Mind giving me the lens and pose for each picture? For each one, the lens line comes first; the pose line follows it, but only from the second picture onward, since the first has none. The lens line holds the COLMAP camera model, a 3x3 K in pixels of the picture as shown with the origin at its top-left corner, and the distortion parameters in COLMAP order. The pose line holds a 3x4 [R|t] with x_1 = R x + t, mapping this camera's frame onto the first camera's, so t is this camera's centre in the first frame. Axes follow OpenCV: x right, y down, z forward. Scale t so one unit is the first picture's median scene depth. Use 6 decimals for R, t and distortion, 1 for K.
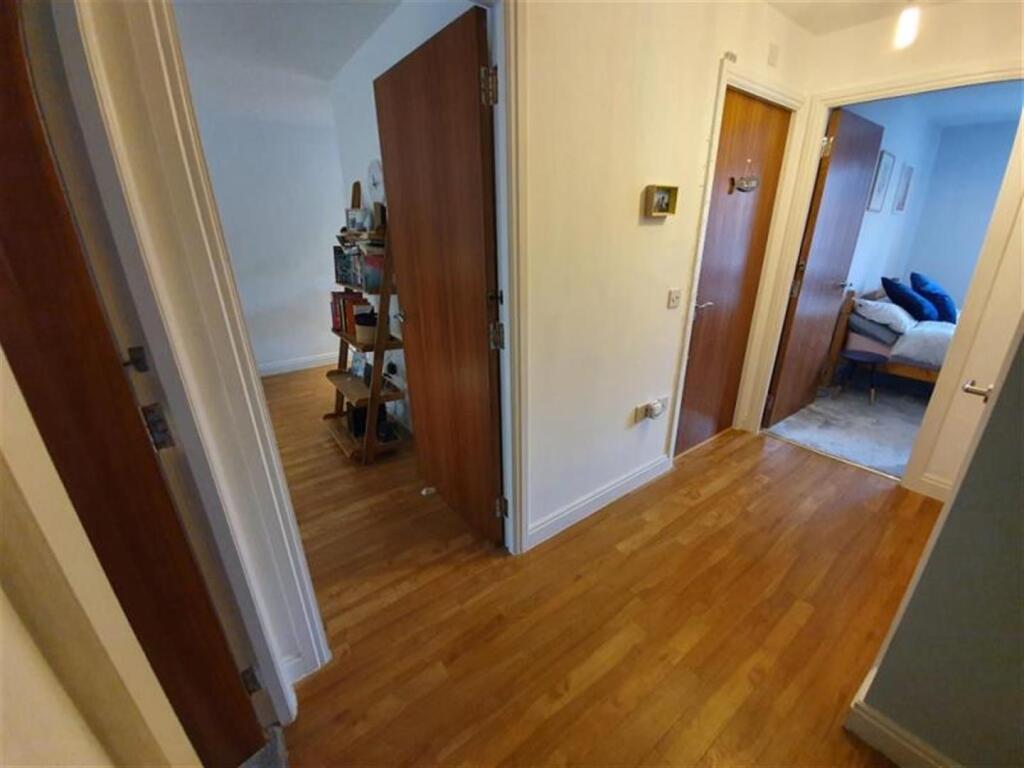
lens RADIAL K [[404.8, 0, 514.0], [0, 404.8, 382.5], [0, 0, 1]] dist [0.001350, -0.007253]
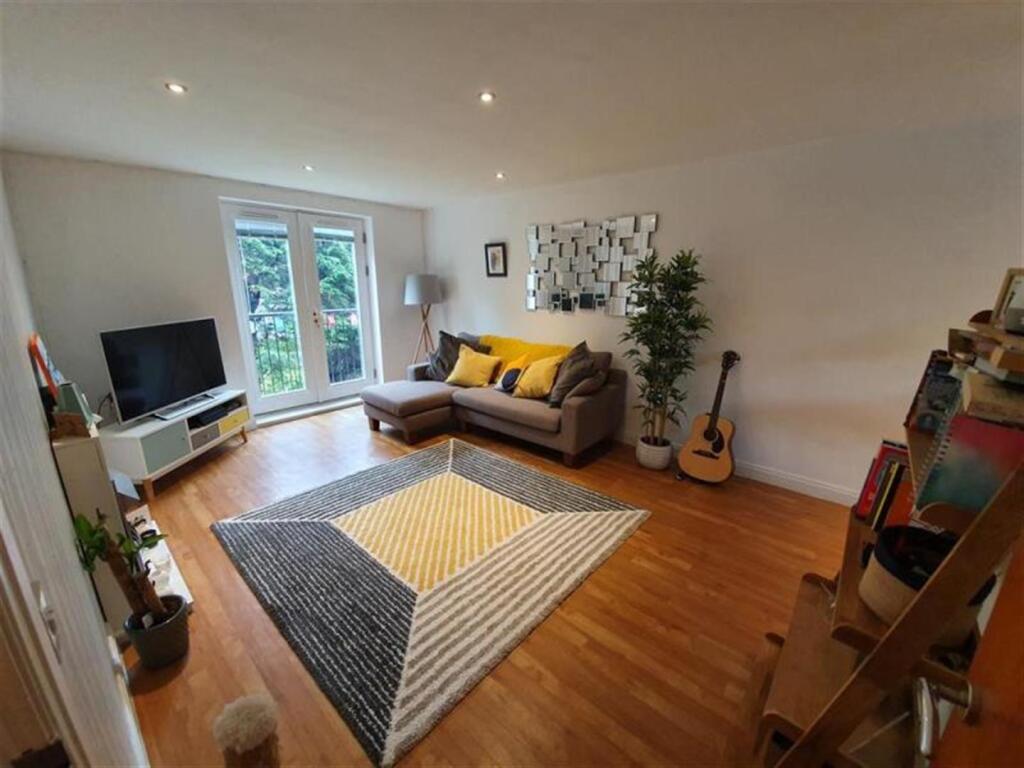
lens RADIAL K [[404.8, 0, 514.0], [0, 404.8, 382.5], [0, 0, 1]] dist [0.001350, -0.007253]
pose [[0.222851, 0.244374, -0.943726, -0.129378], [-0.374423, 0.915275, 0.148590, -0.200858], [0.900080, 0.320240, 0.295469, 0.477524]]
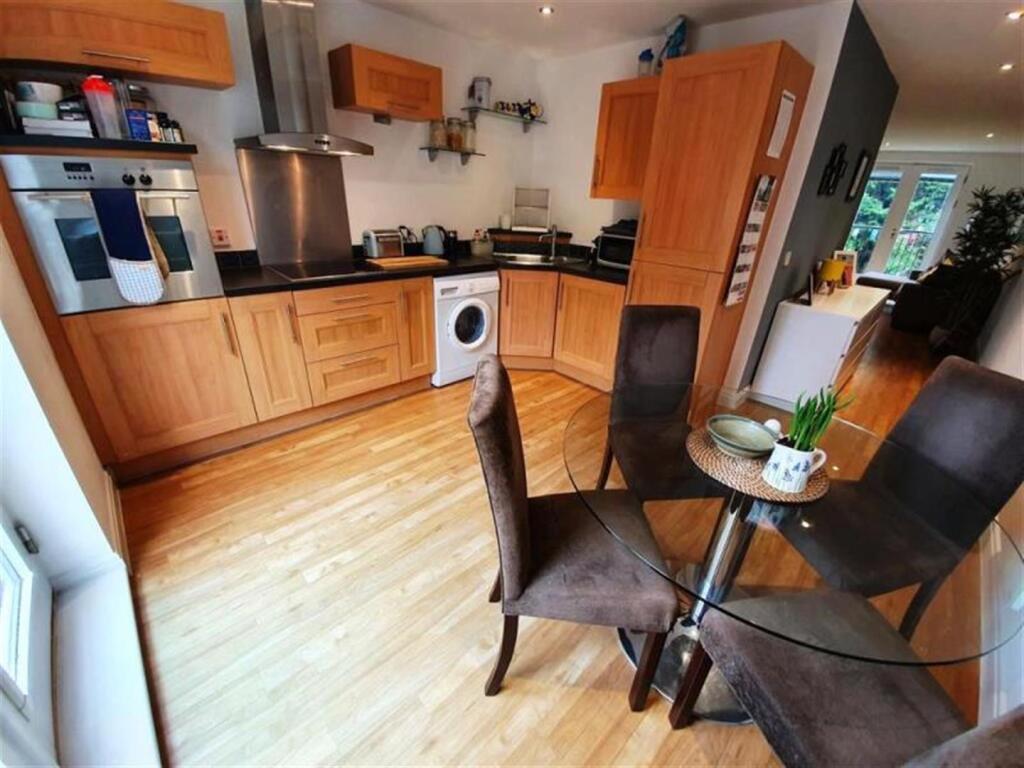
lens RADIAL K [[404.8, 0, 514.0], [0, 404.8, 382.5], [0, 0, 1]] dist [0.001350, -0.007253]
pose [[-0.989410, 0.019233, -0.143865, 1.053032], [-0.092860, 0.677905, 0.729261, -0.967345], [0.111553, 0.734897, -0.668941, 2.498117]]
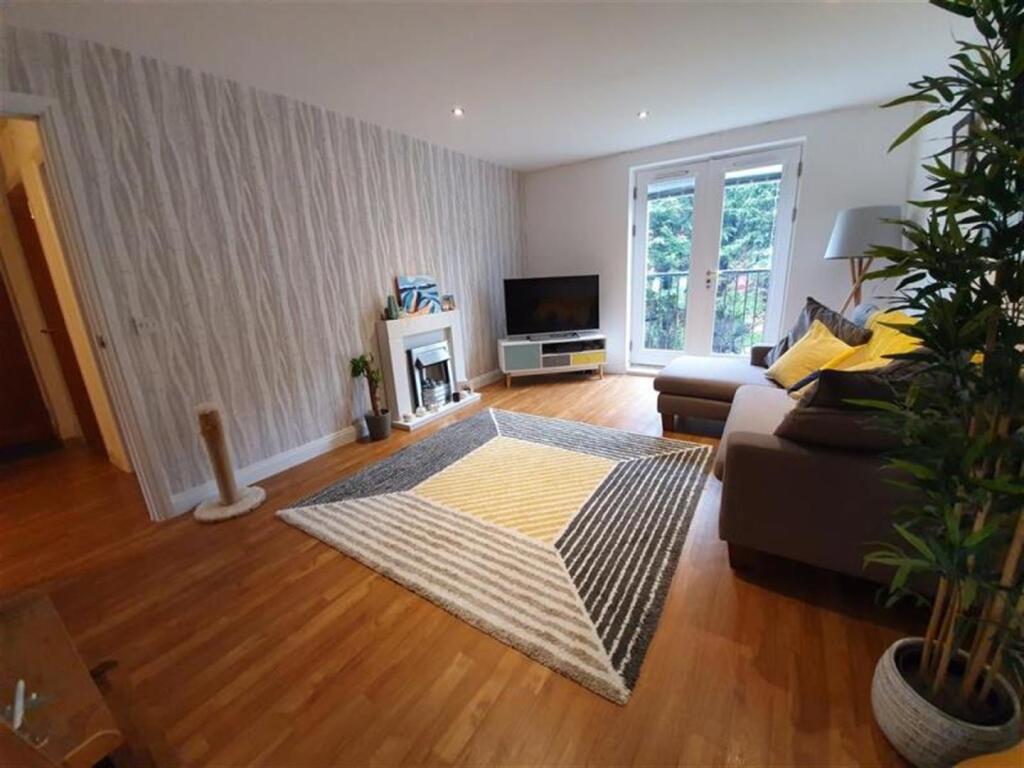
lens RADIAL K [[404.8, 0, 514.0], [0, 404.8, 382.5], [0, 0, 1]] dist [0.001350, -0.007253]
pose [[-0.930648, 0.147497, -0.334872, -0.707651], [-0.083060, 0.806118, 0.585897, -0.407694], [0.356364, 0.573078, -0.737961, 1.253704]]
